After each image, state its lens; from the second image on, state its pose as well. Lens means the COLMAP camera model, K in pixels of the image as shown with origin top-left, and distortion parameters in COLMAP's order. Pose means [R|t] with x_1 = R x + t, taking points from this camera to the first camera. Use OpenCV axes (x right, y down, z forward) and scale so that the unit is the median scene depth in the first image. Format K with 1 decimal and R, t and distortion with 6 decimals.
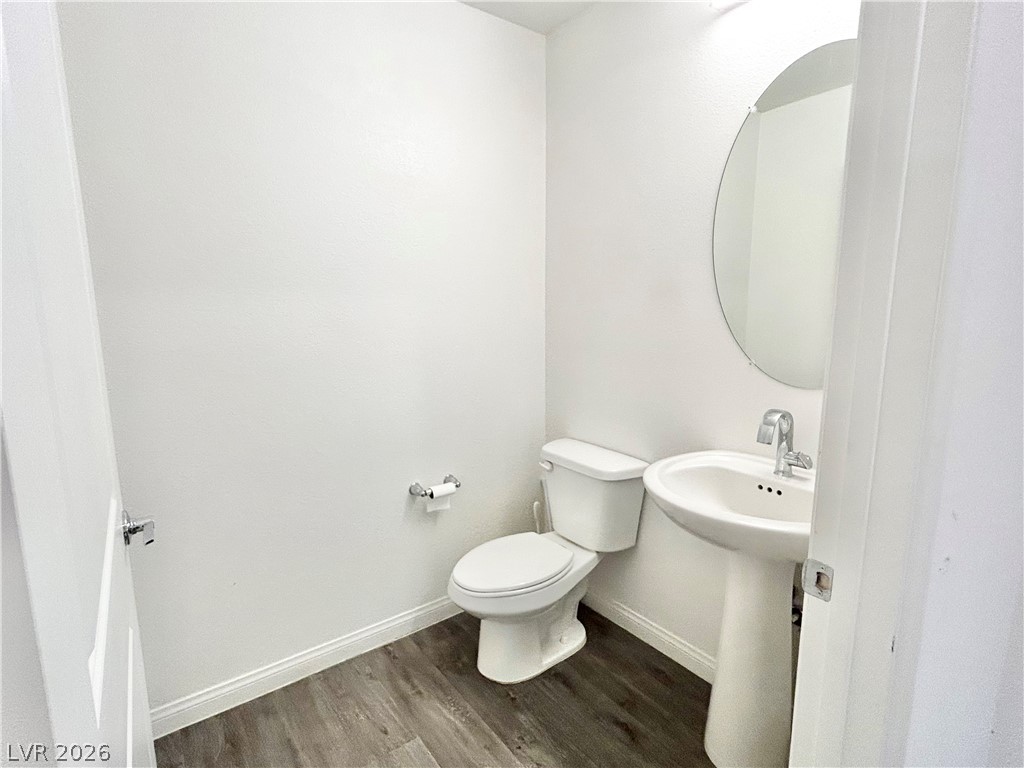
lens RADIAL K [[513.1, 0, 512.0], [0, 513.1, 384.0], [0, 0, 1]] dist [-0.069126, 0.000110]
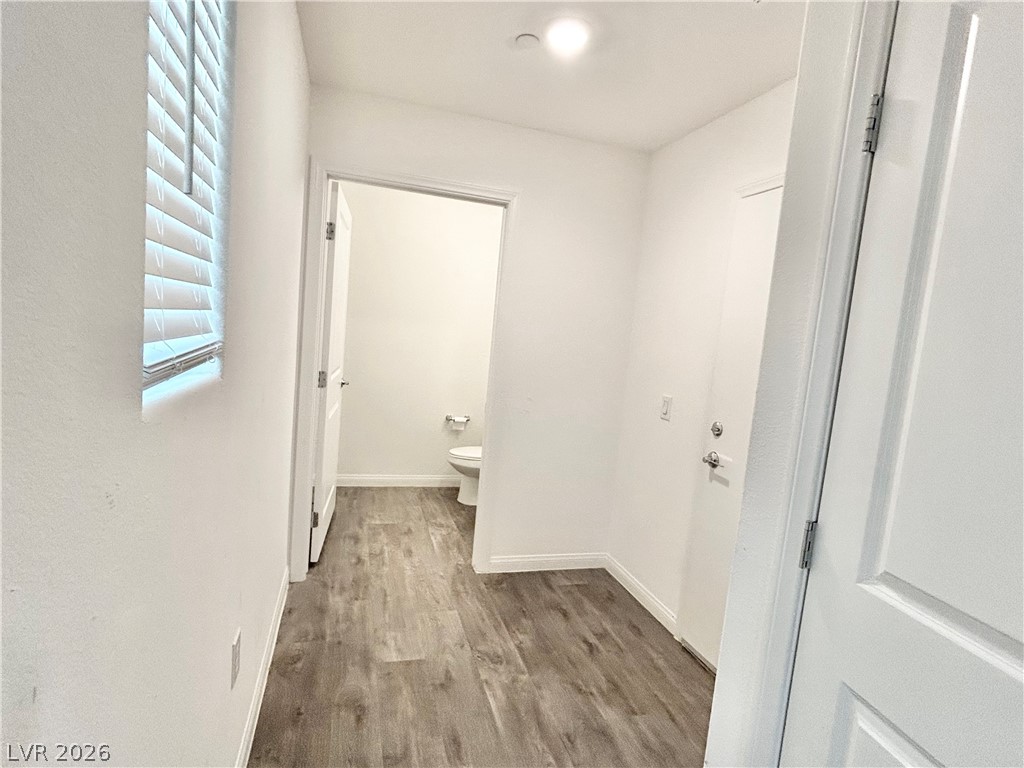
lens RADIAL K [[530.0, 0, 512.0], [0, 530.0, 384.0], [0, 0, 1]] dist [0.000938, 0.000345]
pose [[0.934722, 0.126847, -0.331970, 0.801293], [-0.155715, 0.985871, -0.061739, 0.158890], [0.319449, 0.109402, 0.941267, -1.086463]]
